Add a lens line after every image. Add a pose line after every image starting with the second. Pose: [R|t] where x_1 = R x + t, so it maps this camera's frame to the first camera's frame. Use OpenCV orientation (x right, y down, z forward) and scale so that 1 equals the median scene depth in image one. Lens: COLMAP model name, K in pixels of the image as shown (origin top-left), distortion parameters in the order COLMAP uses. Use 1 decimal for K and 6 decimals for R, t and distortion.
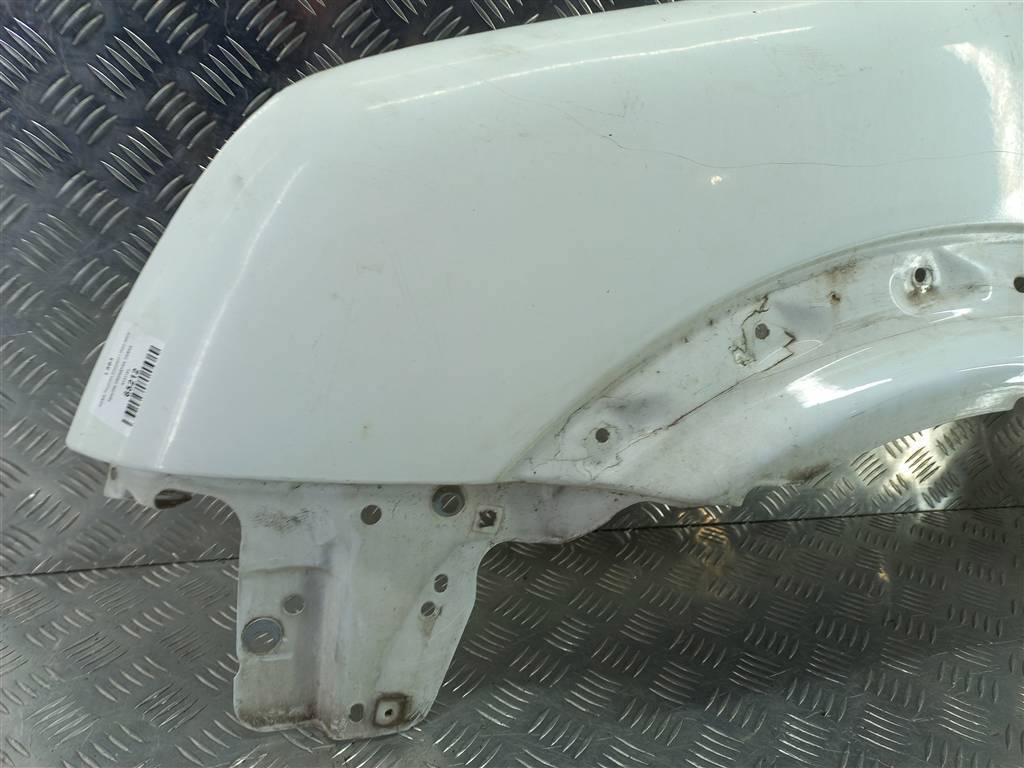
lens RADIAL K [[769.1, 0, 512.0], [0, 769.1, 384.0], [0, 0, 1]] dist [0.044819, -0.001688]
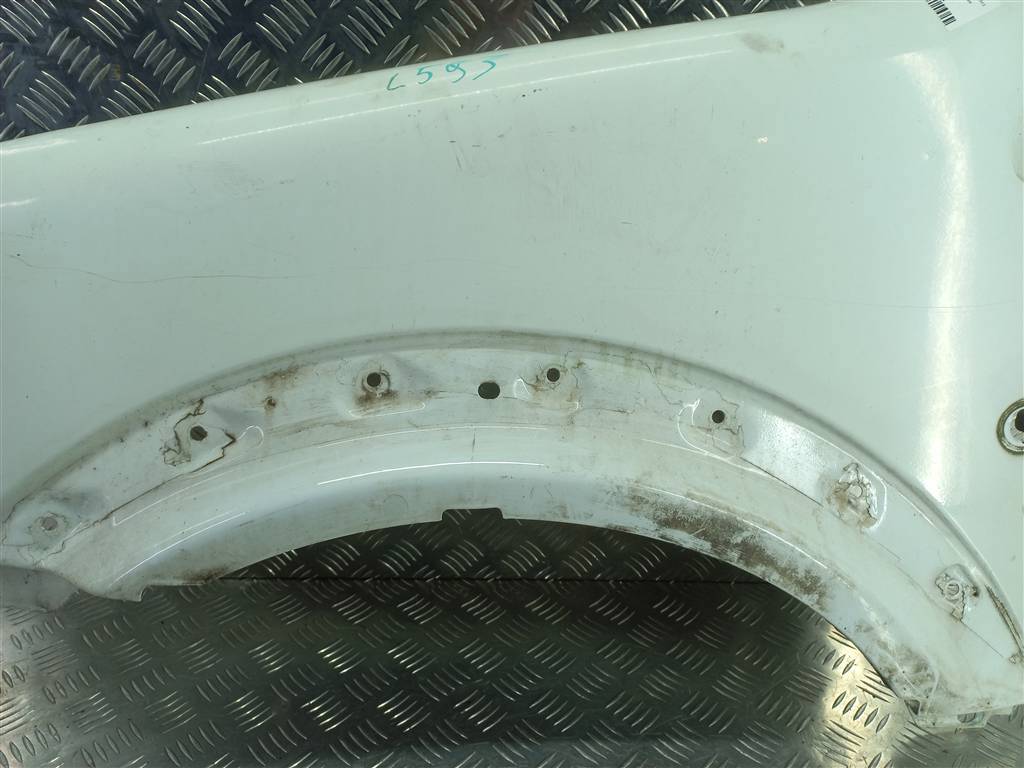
lens RADIAL K [[759.4, 0, 512.7], [0, 759.4, 393.9], [0, 0, 1]] dist [-0.002765, -0.003304]
pose [[0.985819, 0.038159, -0.163414, 0.908256], [-0.031546, 0.998582, 0.042874, -0.178523], [0.164819, -0.037111, 0.985626, 0.058709]]
